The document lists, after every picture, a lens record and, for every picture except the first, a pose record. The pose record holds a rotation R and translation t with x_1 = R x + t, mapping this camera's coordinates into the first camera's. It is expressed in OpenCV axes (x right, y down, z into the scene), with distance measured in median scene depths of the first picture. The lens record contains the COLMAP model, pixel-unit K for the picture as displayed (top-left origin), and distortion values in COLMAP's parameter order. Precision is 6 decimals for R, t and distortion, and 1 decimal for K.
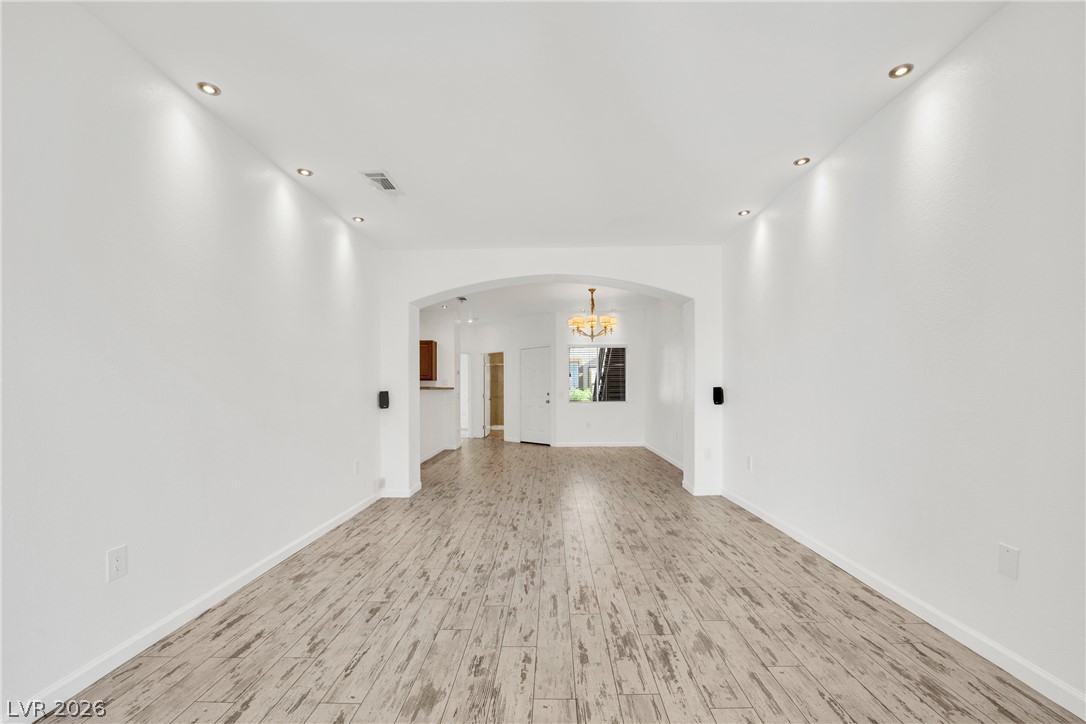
lens RADIAL K [[451.6, 0, 544.5], [0, 451.6, 386.7], [0, 0, 1]] dist [-0.015929, -0.001362]
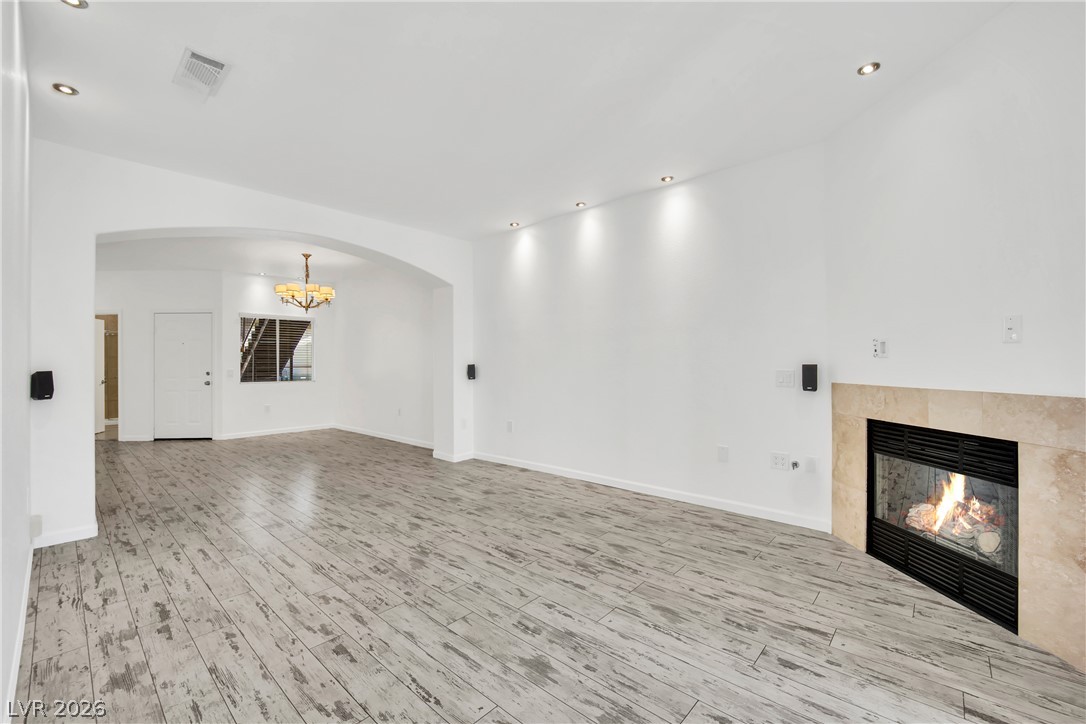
lens RADIAL K [[451.6, 0, 540.8], [0, 451.6, 348.7], [0, 0, 1]] dist [-0.015929, -0.001362]
pose [[0.658200, 0.026343, 0.752382, -0.578413], [0.000137, 0.999383, -0.035111, 0.002316], [-0.752843, 0.023213, 0.657791, 0.166279]]
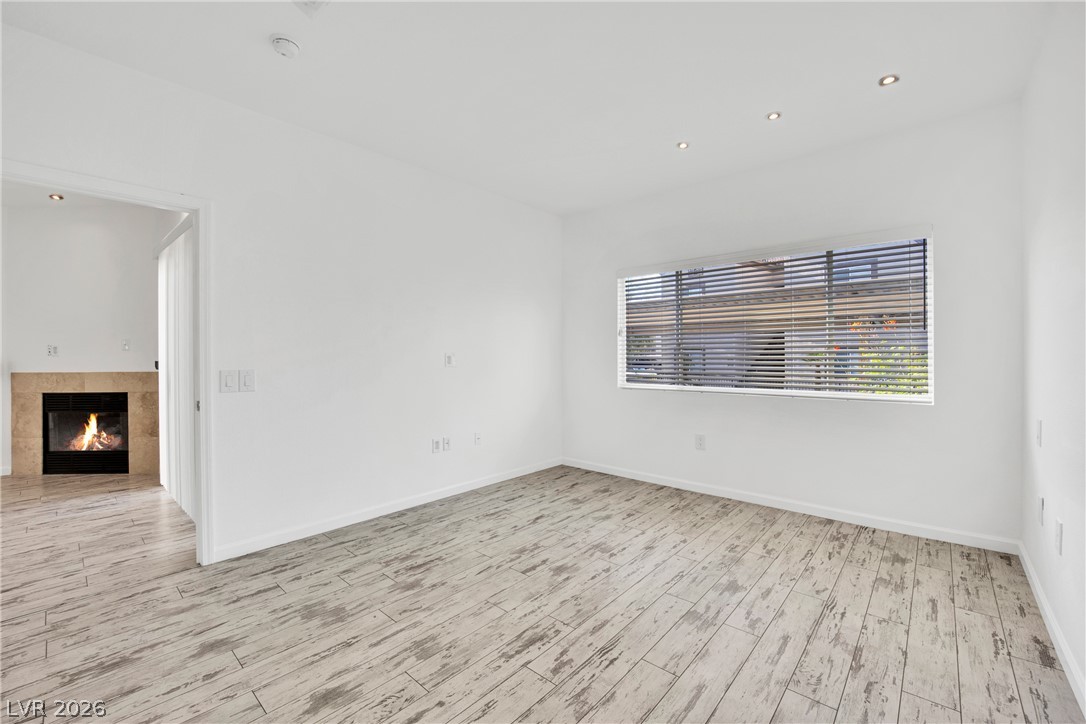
lens RADIAL K [[451.6, 0, 537.4], [0, 451.6, 362.6], [0, 0, 1]] dist [-0.015929, -0.001362]
pose [[-0.757718, -0.006206, 0.652553, -1.658092], [0.007522, 0.999805, 0.018242, -0.003882], [-0.652539, 0.018731, -0.757524, 0.302584]]
